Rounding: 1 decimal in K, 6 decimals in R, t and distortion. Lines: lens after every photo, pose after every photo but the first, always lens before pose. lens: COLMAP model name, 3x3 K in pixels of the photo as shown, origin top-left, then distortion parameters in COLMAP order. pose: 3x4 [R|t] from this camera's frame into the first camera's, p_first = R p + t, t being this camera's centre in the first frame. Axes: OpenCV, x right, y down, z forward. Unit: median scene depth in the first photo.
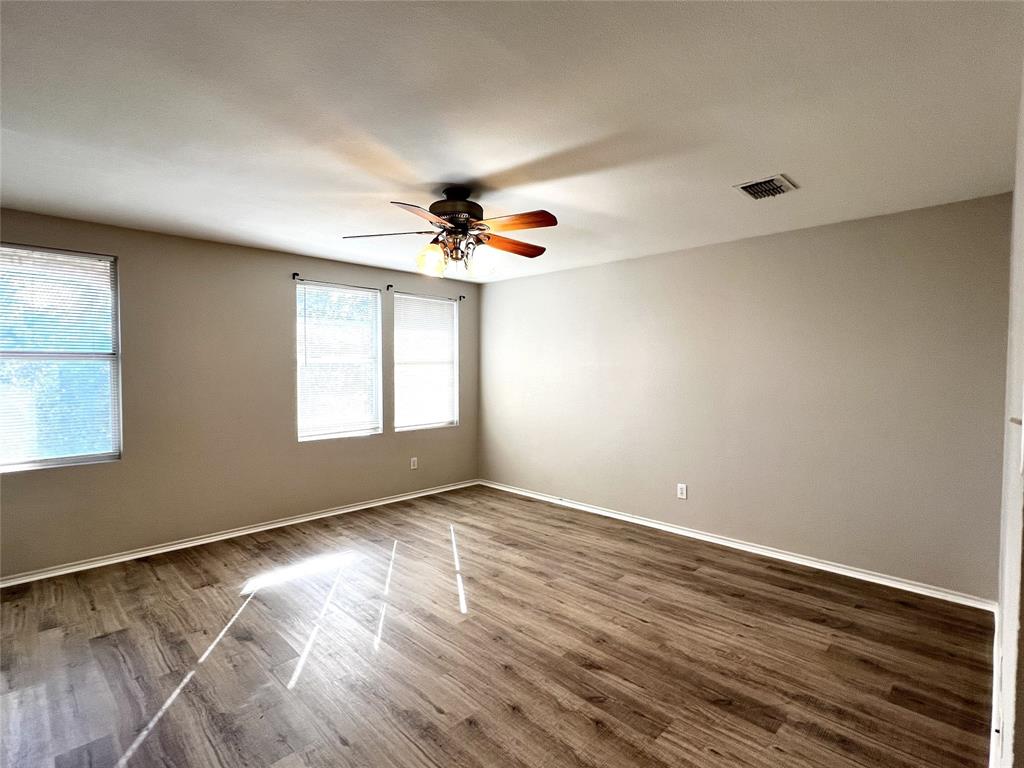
lens RADIAL K [[495.1, 0, 510.0], [0, 495.1, 380.1], [0, 0, 1]] dist [0.002836, -0.000147]
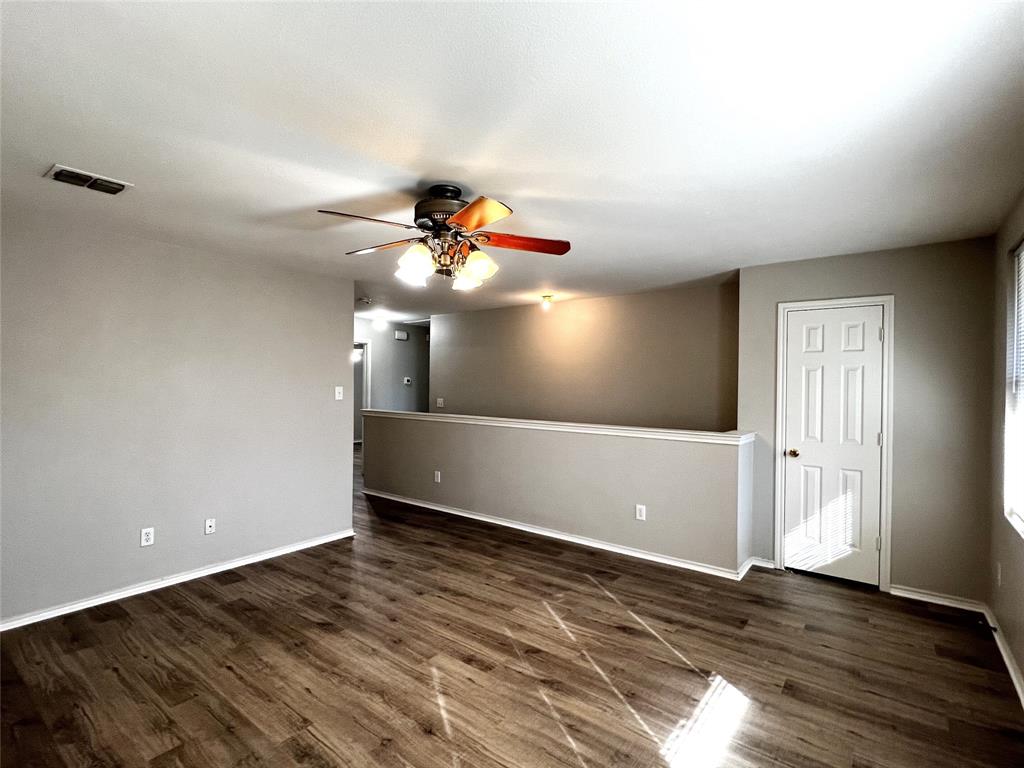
lens RADIAL K [[495.1, 0, 513.1], [0, 495.1, 382.4], [0, 0, 1]] dist [0.002836, -0.000147]
pose [[-0.991693, -0.010630, -0.128186, -0.124904], [-0.014002, 0.999578, 0.025434, -0.066421], [0.127862, 0.027017, -0.991424, 2.019235]]
